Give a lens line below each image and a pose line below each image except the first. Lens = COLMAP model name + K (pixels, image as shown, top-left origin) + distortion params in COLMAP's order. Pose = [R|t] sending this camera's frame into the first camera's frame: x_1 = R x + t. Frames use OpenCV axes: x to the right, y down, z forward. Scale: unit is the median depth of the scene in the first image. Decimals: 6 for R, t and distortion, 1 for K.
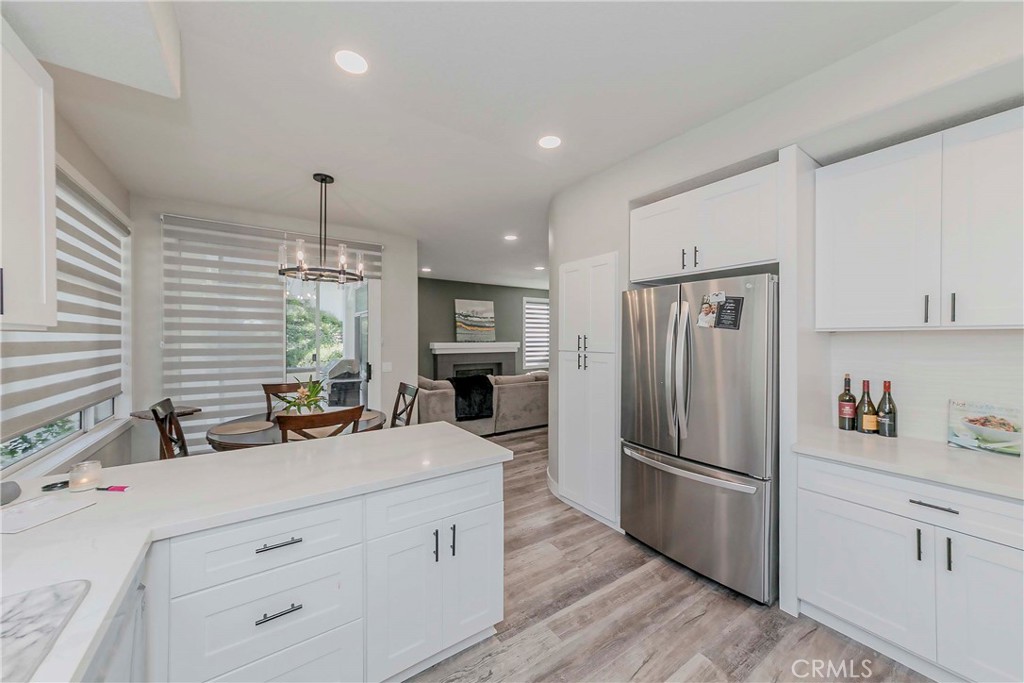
lens RADIAL K [[362.7, 0, 516.2], [0, 362.7, 330.5], [0, 0, 1]] dist [-0.021588, -0.000016]
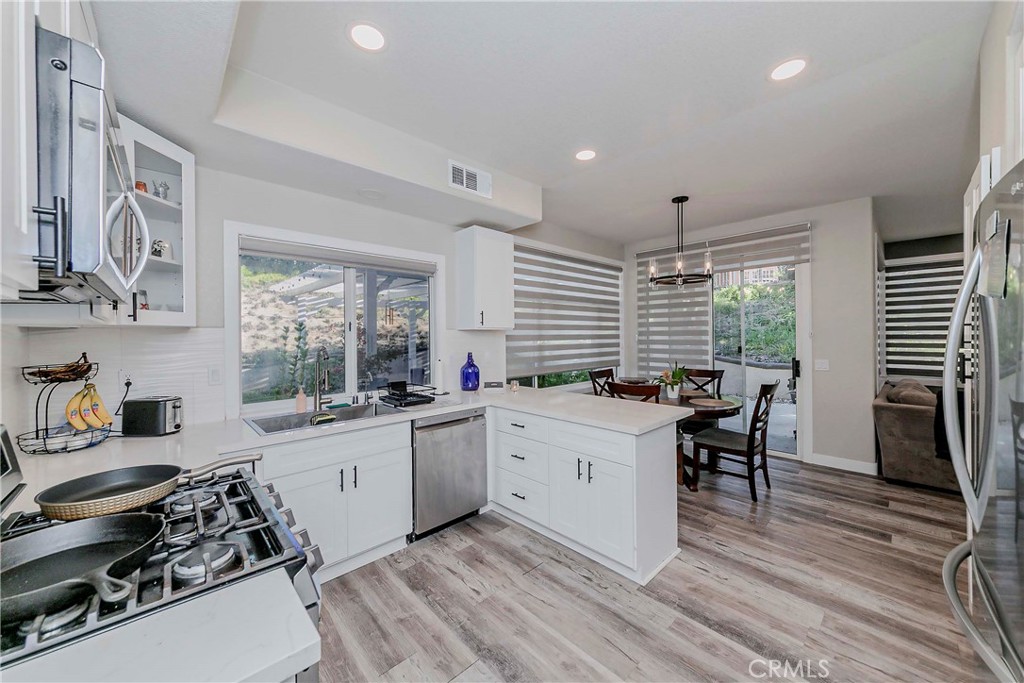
lens RADIAL K [[371.6, 0, 508.3], [0, 371.6, 334.8], [0, 0, 1]] dist [0.000217, -0.000096]
pose [[0.130601, -0.003962, -0.991427, 0.832818], [0.027099, 0.999633, -0.000425, 0.024679], [0.991065, -0.026811, 0.130660, 0.333388]]
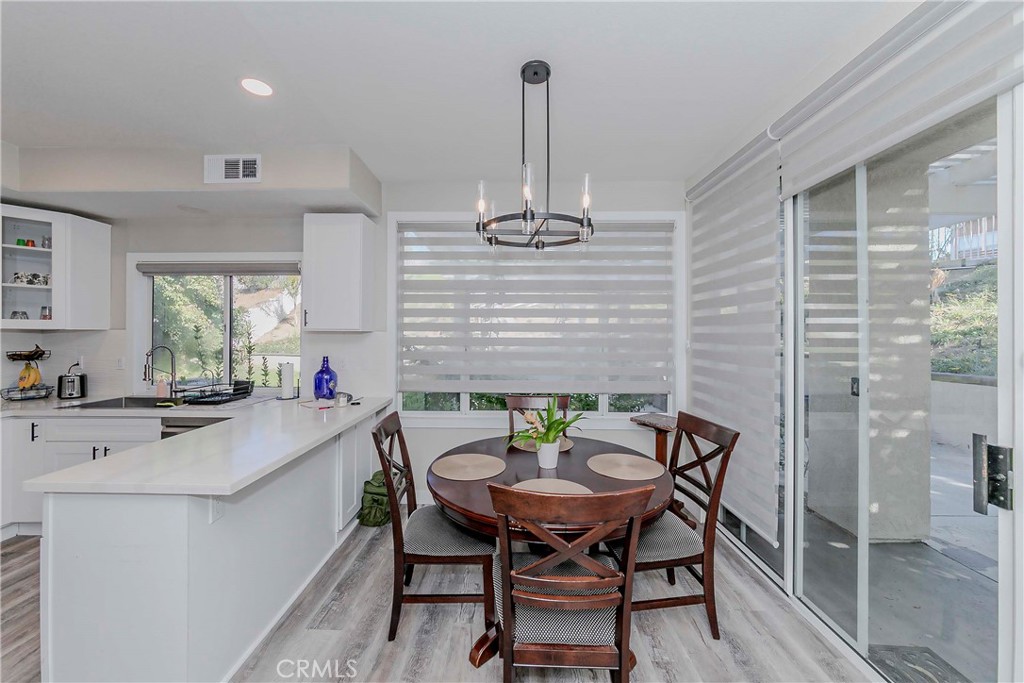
lens RADIAL K [[375.5, 0, 506.3], [0, 375.5, 334.4], [0, 0, 1]] dist [-0.020228, 0.004798]
pose [[-0.587459, -0.002901, -0.809249, 0.018682], [0.010177, 0.999888, -0.010972, 0.032684], [0.809190, -0.014681, -0.587363, 1.723009]]
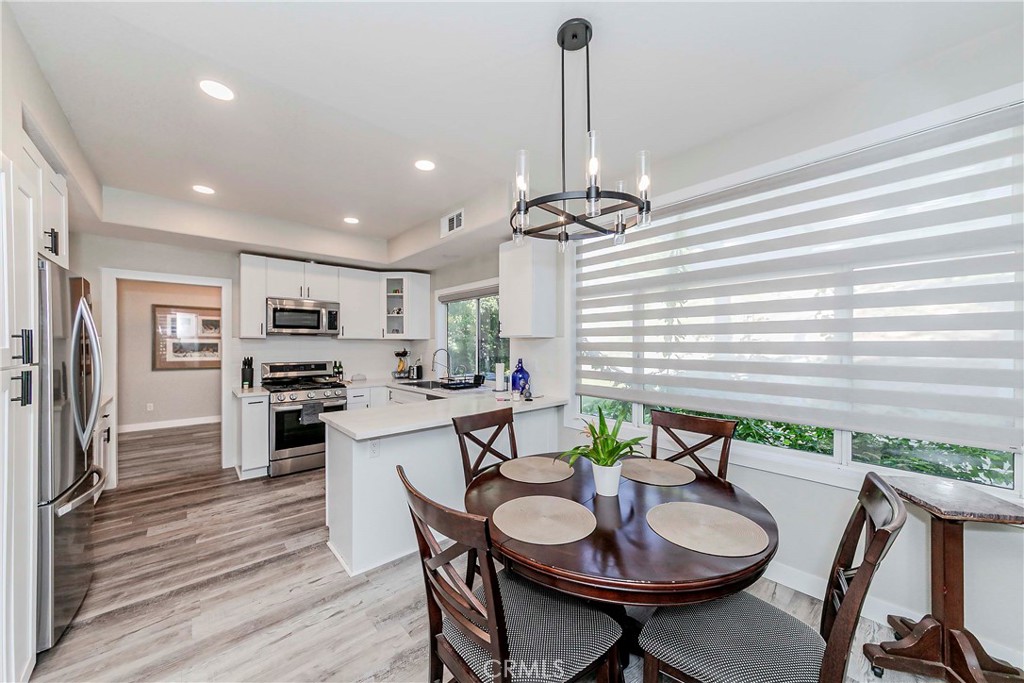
lens RADIAL K [[365.4, 0, 512.0], [0, 365.4, 344.4], [0, 0, 1]] dist [0.000364, -0.000018]
pose [[-0.993344, 0.002414, -0.115164, -0.480995], [0.004043, 0.999895, -0.013912, 0.051174], [0.115118, -0.014285, -0.993249, 1.977397]]
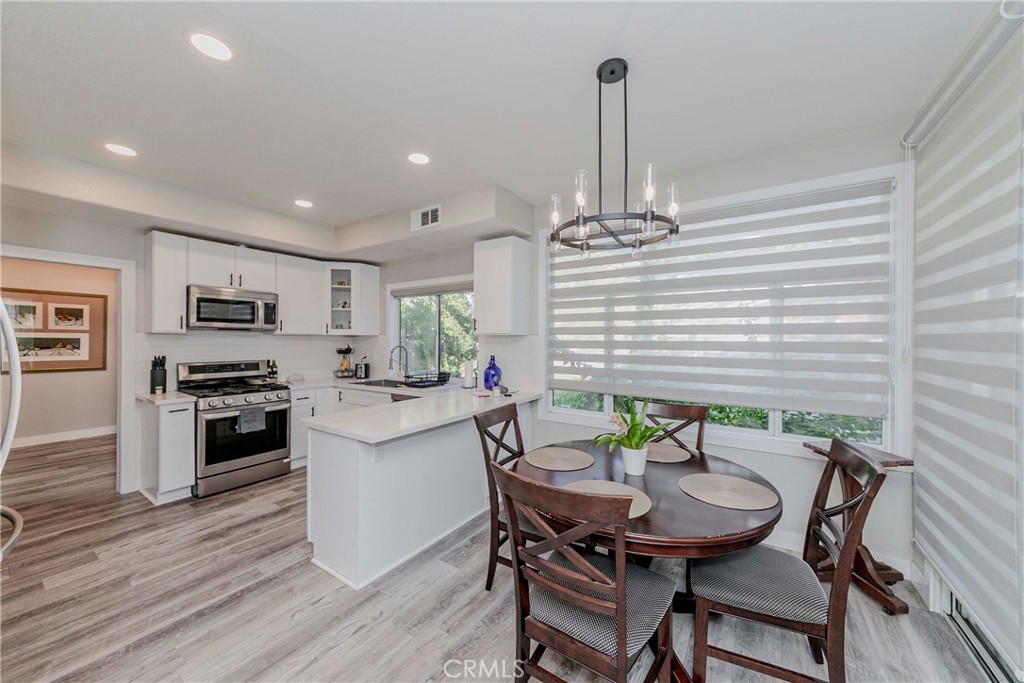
lens RADIAL K [[364.4, 0, 518.0], [0, 364.4, 339.7], [0, 0, 1]] dist [0.001423, 0.000524]
pose [[-0.929109, -0.001501, -0.369802, -0.199466], [0.003641, 0.999906, -0.013206, 0.042154], [0.369787, -0.013616, -0.929017, 1.956964]]
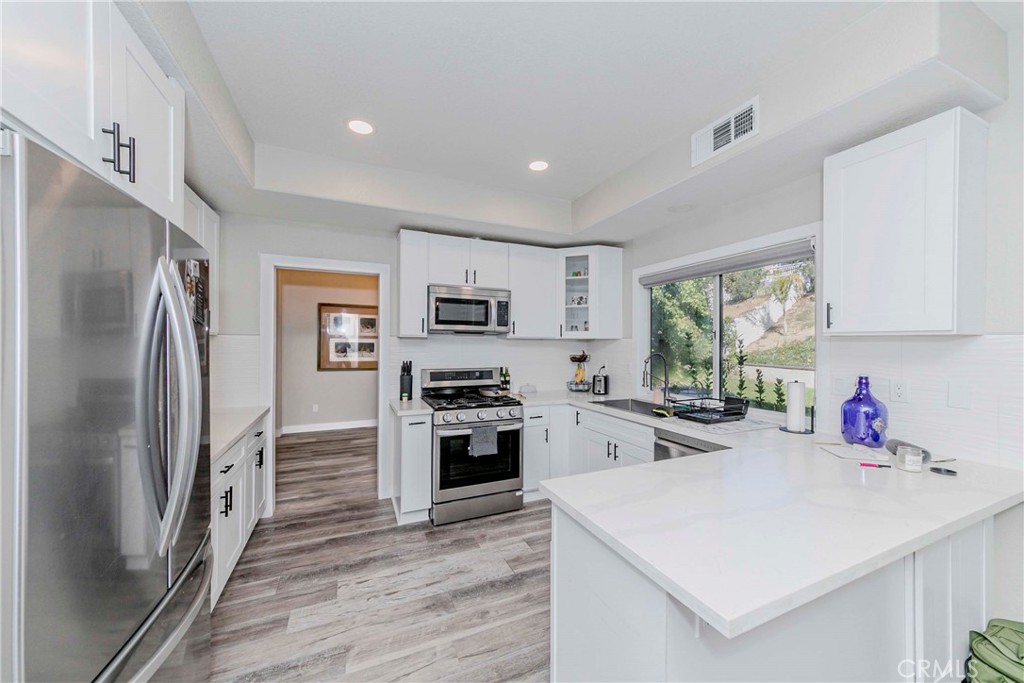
lens RADIAL K [[370.5, 0, 515.5], [0, 370.5, 342.1], [0, 0, 1]] dist [0.002145, 0.000027]
pose [[-0.981274, -0.001874, 0.192608, -0.084168], [-0.005802, 0.999787, -0.019831, 0.035020], [-0.192530, -0.020577, -0.981075, 1.365839]]
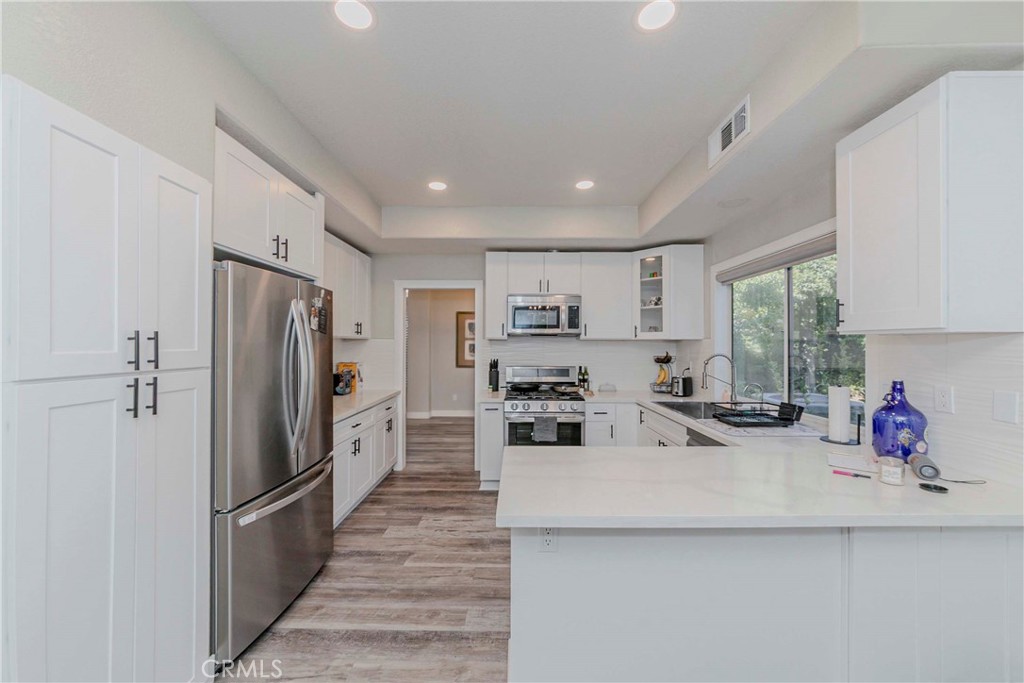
lens RADIAL K [[379.9, 0, 517.4], [0, 379.9, 341.2], [0, 0, 1]] dist [-0.001239, -0.000276]
pose [[-0.817059, 0.004520, 0.576536, -0.519731], [-0.009977, 0.999709, -0.021976, 0.036911], [-0.576468, -0.023708, -0.816776, 1.431498]]
